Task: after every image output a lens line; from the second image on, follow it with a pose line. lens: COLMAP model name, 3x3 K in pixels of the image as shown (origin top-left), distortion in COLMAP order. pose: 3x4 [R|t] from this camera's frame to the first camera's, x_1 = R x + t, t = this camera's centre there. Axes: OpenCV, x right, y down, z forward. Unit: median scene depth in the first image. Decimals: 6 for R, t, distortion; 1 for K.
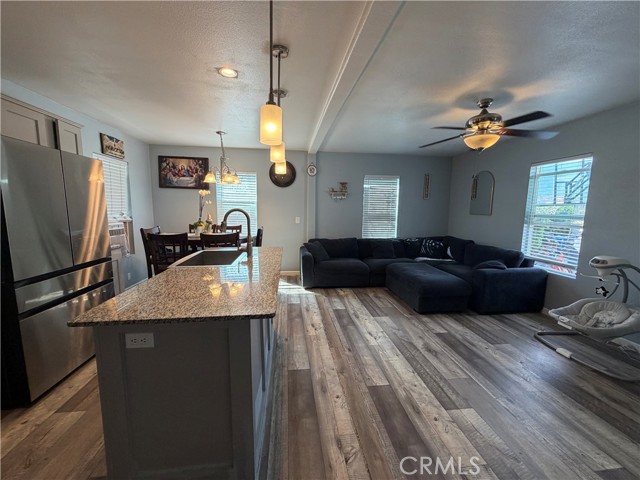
lens RADIAL K [[256.1, 0, 318.4], [0, 256.1, 239.8], [0, 0, 1]] dist [-0.000053, -0.000177]
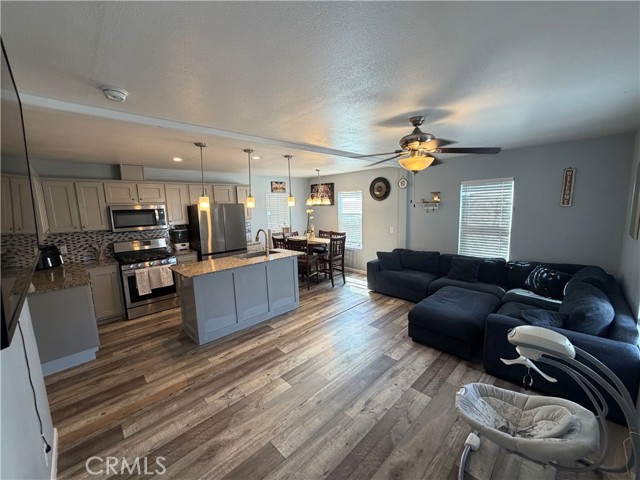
lens RADIAL K [[256.1, 0, 318.4], [0, 256.1, 239.8], [0, 0, 1]] dist [-0.000053, -0.000177]
pose [[0.604599, 0.076585, -0.792840, 0.757398], [-0.060988, 0.996896, 0.049788, -0.088968], [0.794192, 0.018252, 0.607393, 0.117292]]
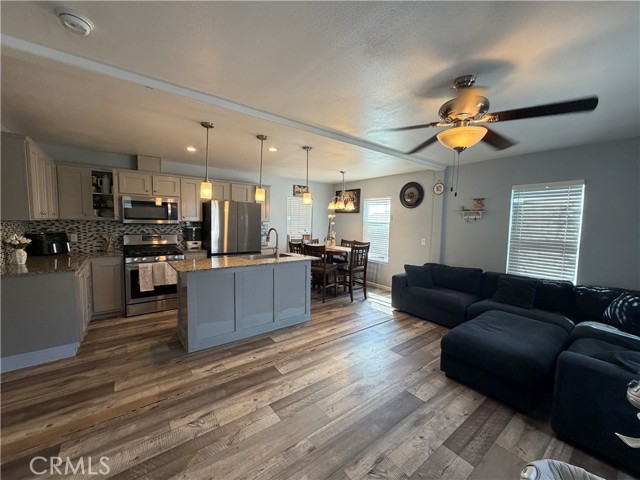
lens RADIAL K [[256.1, 0, 318.4], [0, 256.1, 239.8], [0, 0, 1]] dist [-0.000053, -0.000177]
pose [[0.510258, 0.057877, -0.858071, 0.680525], [-0.120371, 0.992718, -0.004621, -0.040720], [0.851556, 0.105645, 0.513509, 0.226682]]
